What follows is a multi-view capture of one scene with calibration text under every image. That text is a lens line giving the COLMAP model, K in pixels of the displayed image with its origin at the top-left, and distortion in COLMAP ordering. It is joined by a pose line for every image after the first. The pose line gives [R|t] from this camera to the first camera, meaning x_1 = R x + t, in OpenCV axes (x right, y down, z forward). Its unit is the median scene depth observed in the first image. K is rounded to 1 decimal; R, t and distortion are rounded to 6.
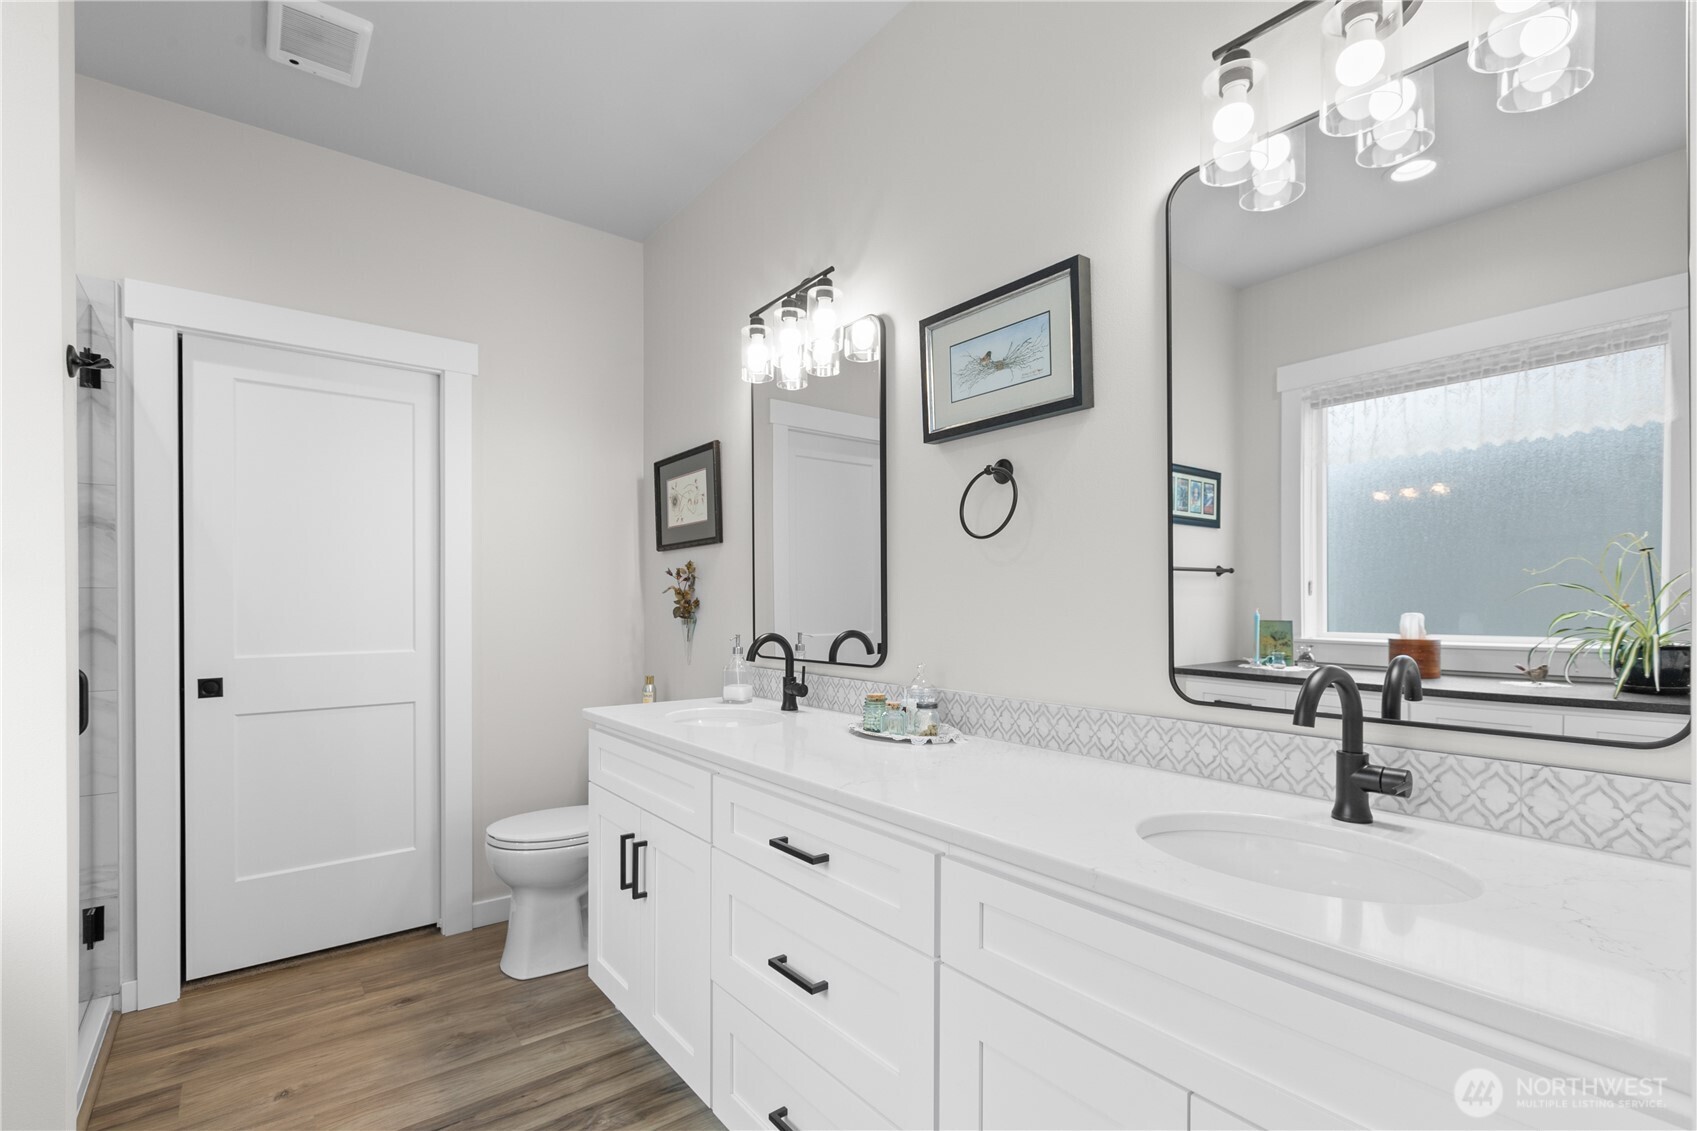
lens RADIAL K [[765.9, 0, 845.8], [0, 765.9, 597.7], [0, 0, 1]] dist [-0.000056, 0.000147]
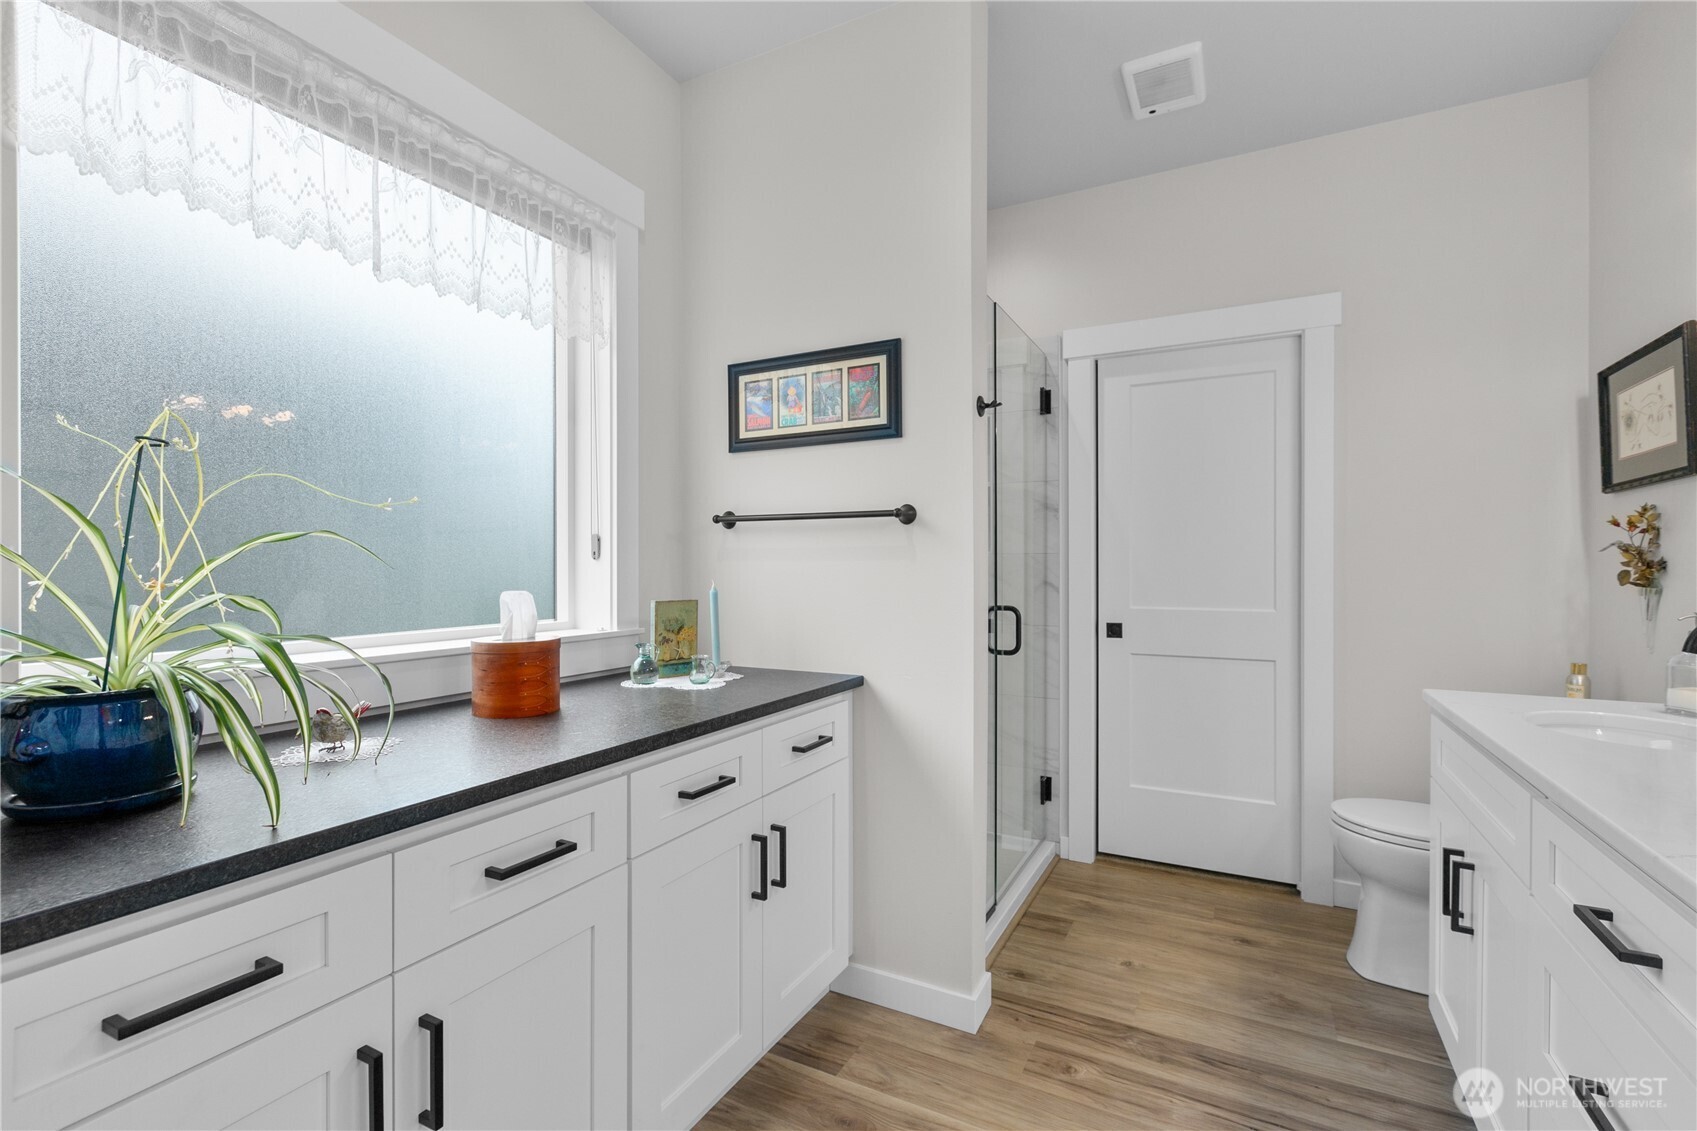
lens RADIAL K [[763.4, 0, 855.8], [0, 763.4, 560.1], [0, 0, 1]] dist [0.001250, -0.000317]
pose [[0.419952, -0.004422, -0.907535, 0.161022], [0.004597, 0.999986, -0.002745, 0.001543], [0.907534, -0.003020, 0.419967, 0.075152]]
